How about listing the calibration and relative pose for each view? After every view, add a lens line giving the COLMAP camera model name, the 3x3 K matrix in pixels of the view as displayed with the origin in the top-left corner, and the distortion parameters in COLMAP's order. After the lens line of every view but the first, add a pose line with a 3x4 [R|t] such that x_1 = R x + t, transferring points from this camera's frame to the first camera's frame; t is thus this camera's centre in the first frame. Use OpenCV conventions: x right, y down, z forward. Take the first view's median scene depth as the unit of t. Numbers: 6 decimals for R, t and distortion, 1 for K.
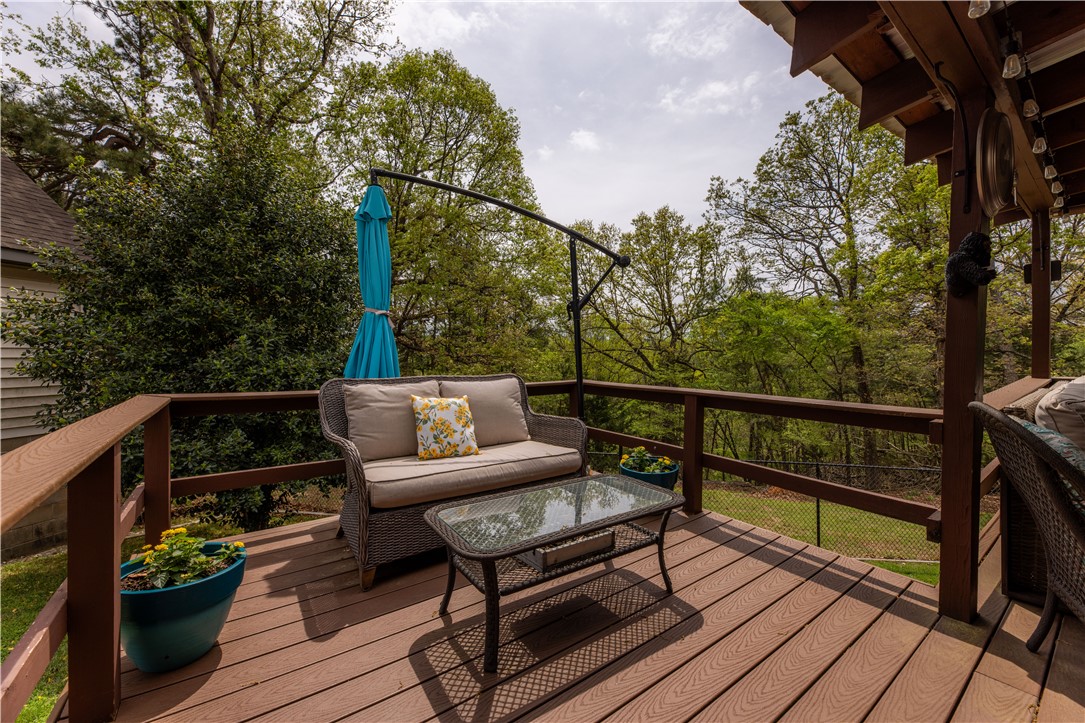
lens RADIAL K [[426.4, 0, 542.4], [0, 426.4, 359.4], [0, 0, 1]] dist [0.000898, -0.001006]
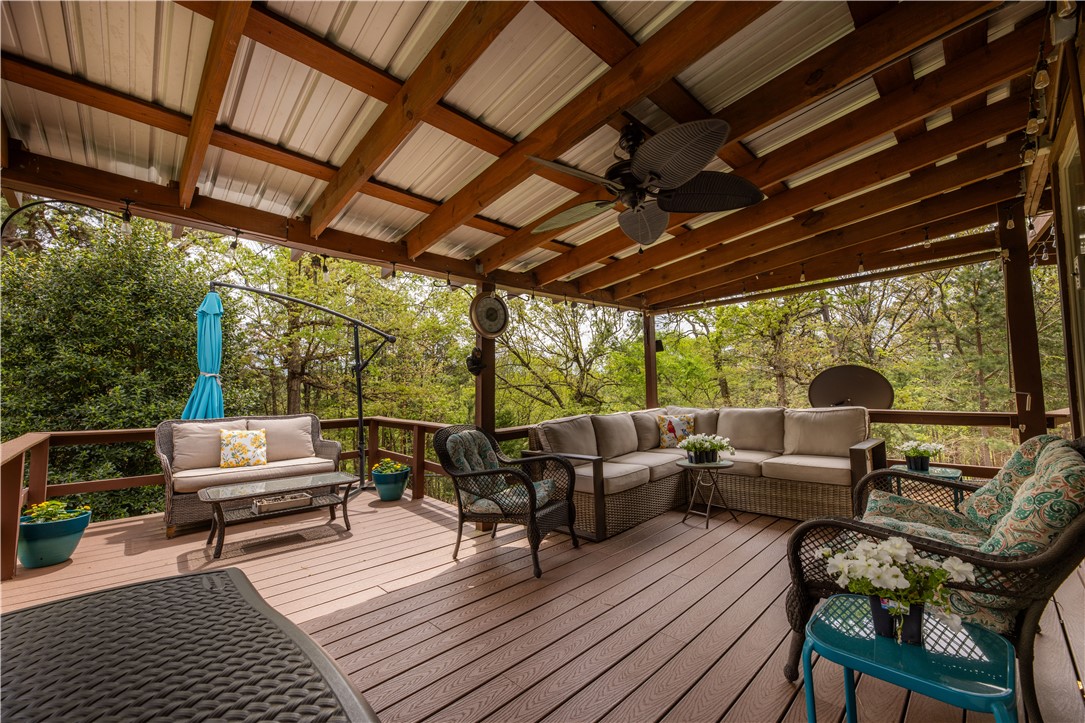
lens RADIAL K [[426.4, 0, 543.5], [0, 426.4, 361.0], [0, 0, 1]] dist [0.000898, -0.001006]
pose [[0.989596, -0.002658, 0.143850, 0.352930], [0.013306, 0.997235, -0.073110, -0.021038], [-0.143258, 0.074263, 0.986895, -0.417379]]
